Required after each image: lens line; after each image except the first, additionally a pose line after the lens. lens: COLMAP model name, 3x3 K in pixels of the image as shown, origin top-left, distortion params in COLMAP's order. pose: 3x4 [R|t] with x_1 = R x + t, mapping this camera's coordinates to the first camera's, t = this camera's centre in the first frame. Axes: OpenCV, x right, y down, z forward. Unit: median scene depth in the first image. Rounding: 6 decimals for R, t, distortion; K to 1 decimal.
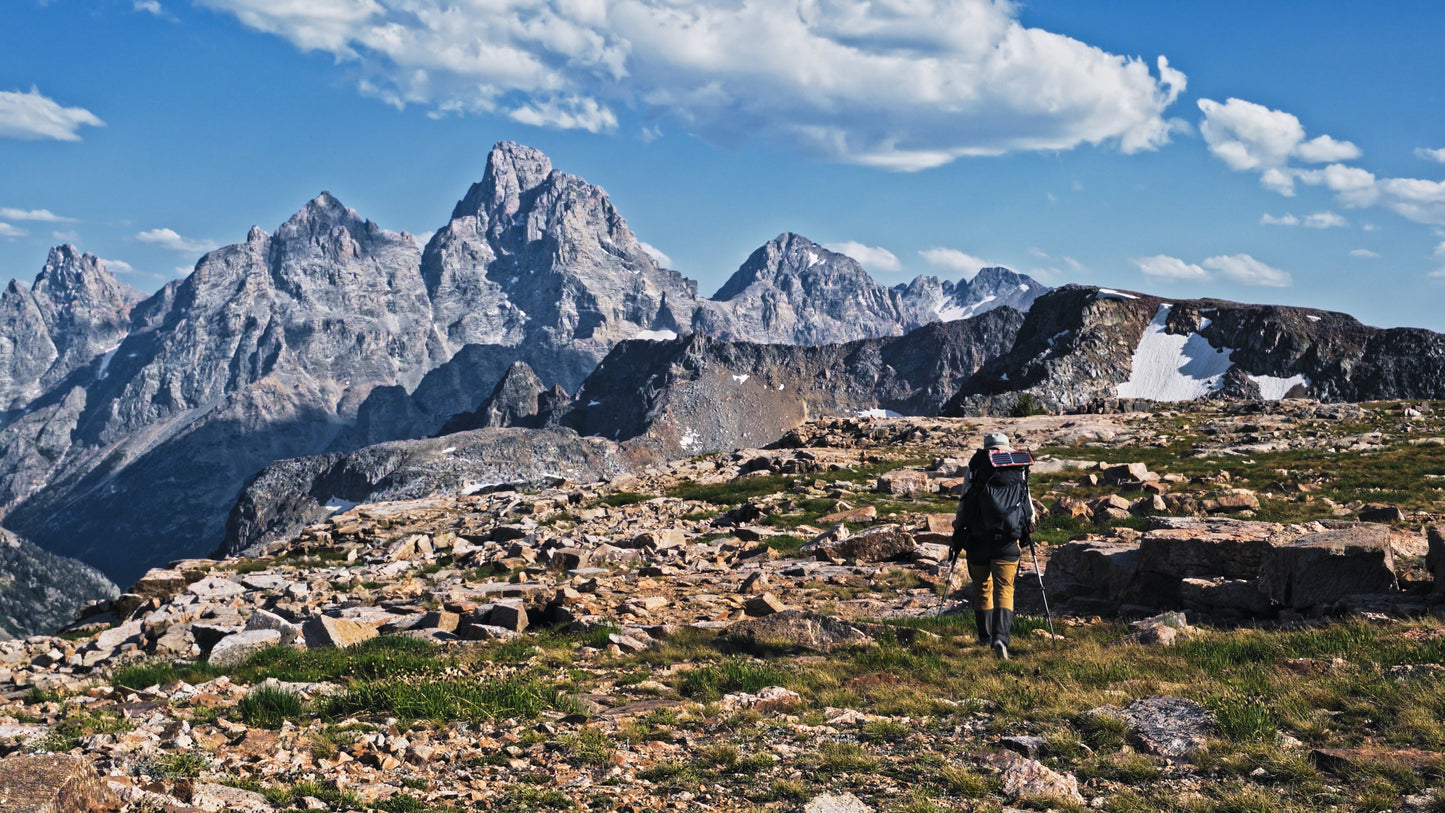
lens RADIAL K [[1756.6, 0, 722.5], [0, 1756.6, 406.5], [0, 0, 1]] dist [-0.014848, -0.007241]
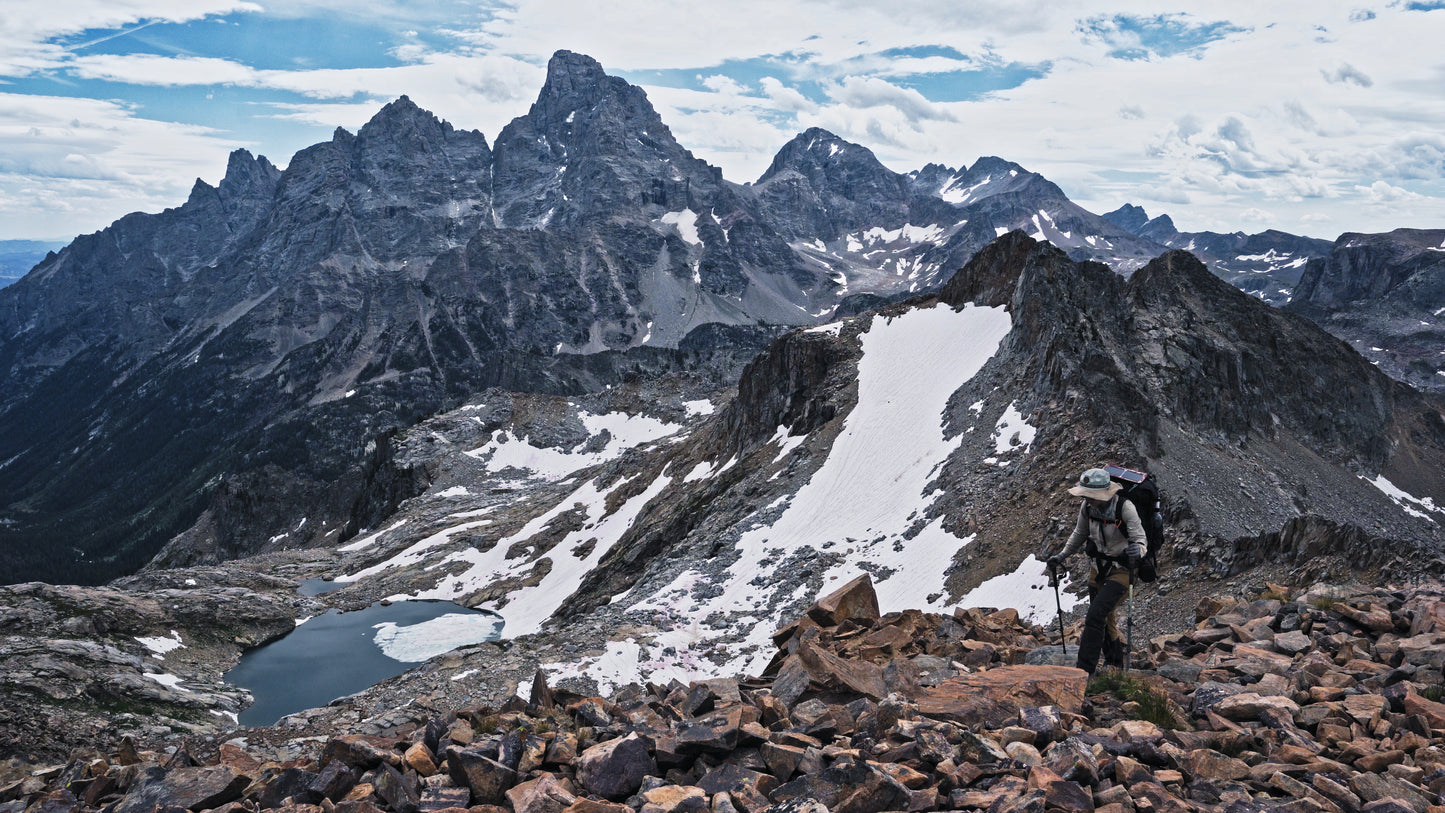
lens RADIAL K [[1004.9, 0, 722.5], [0, 1004.9, 406.5], [0, 0, 1]] dist [-0.090975, 0.069356]
pose [[0.993336, 0.013883, -0.114416, 0.065644], [0.004009, 0.987956, 0.154681, -0.018977], [0.115186, -0.154109, 0.981317, 0.346835]]
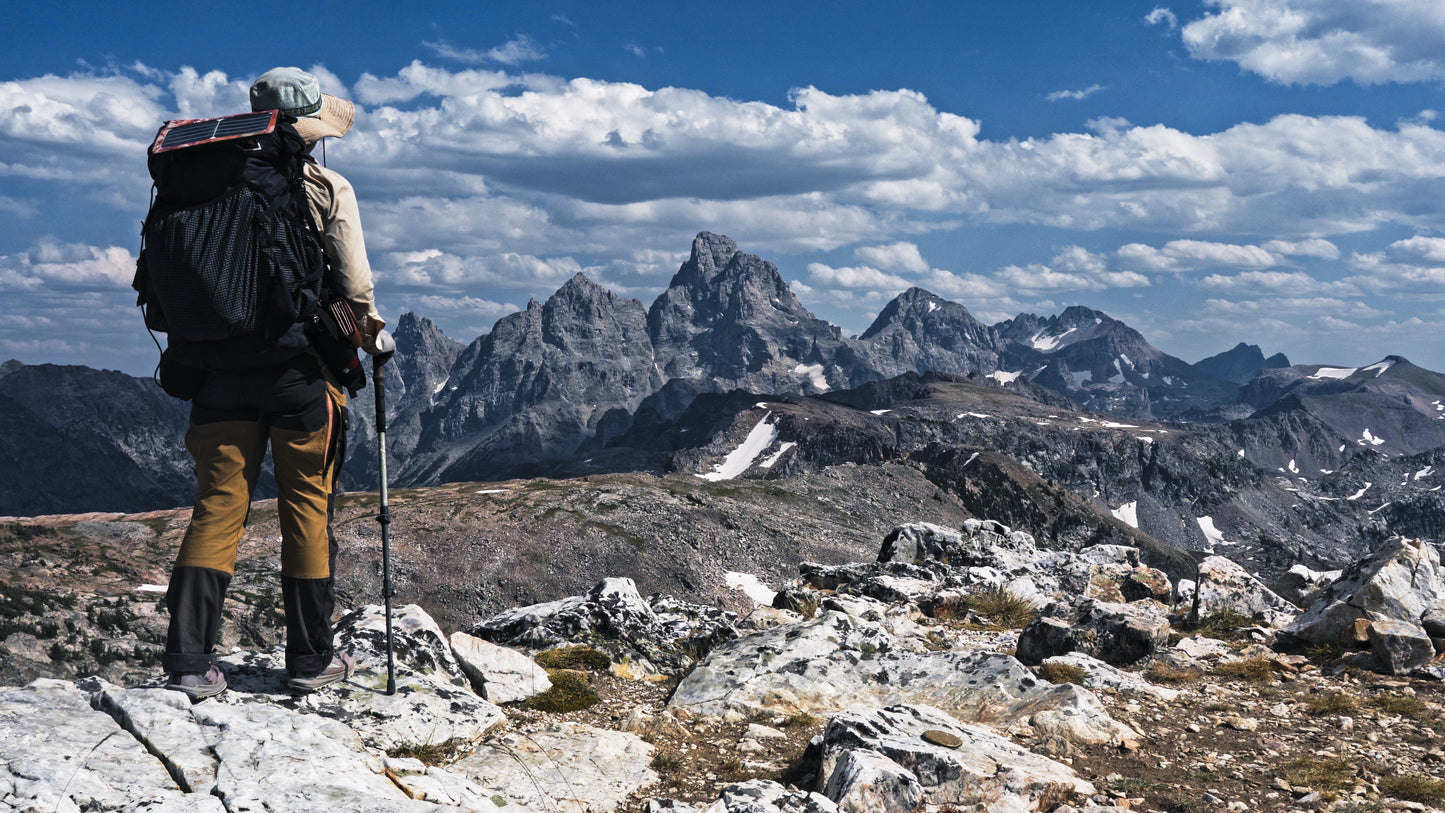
lens RADIAL K [[1415.6, 0, 722.5], [0, 1415.6, 406.5], [0, 0, 1]] dist [-0.043876, -0.002300]
pose [[0.988240, -0.019422, -0.151673, 0.064898], [0.019367, 0.999811, -0.001841, -0.008237], [0.151680, -0.001118, 0.988429, -0.134569]]
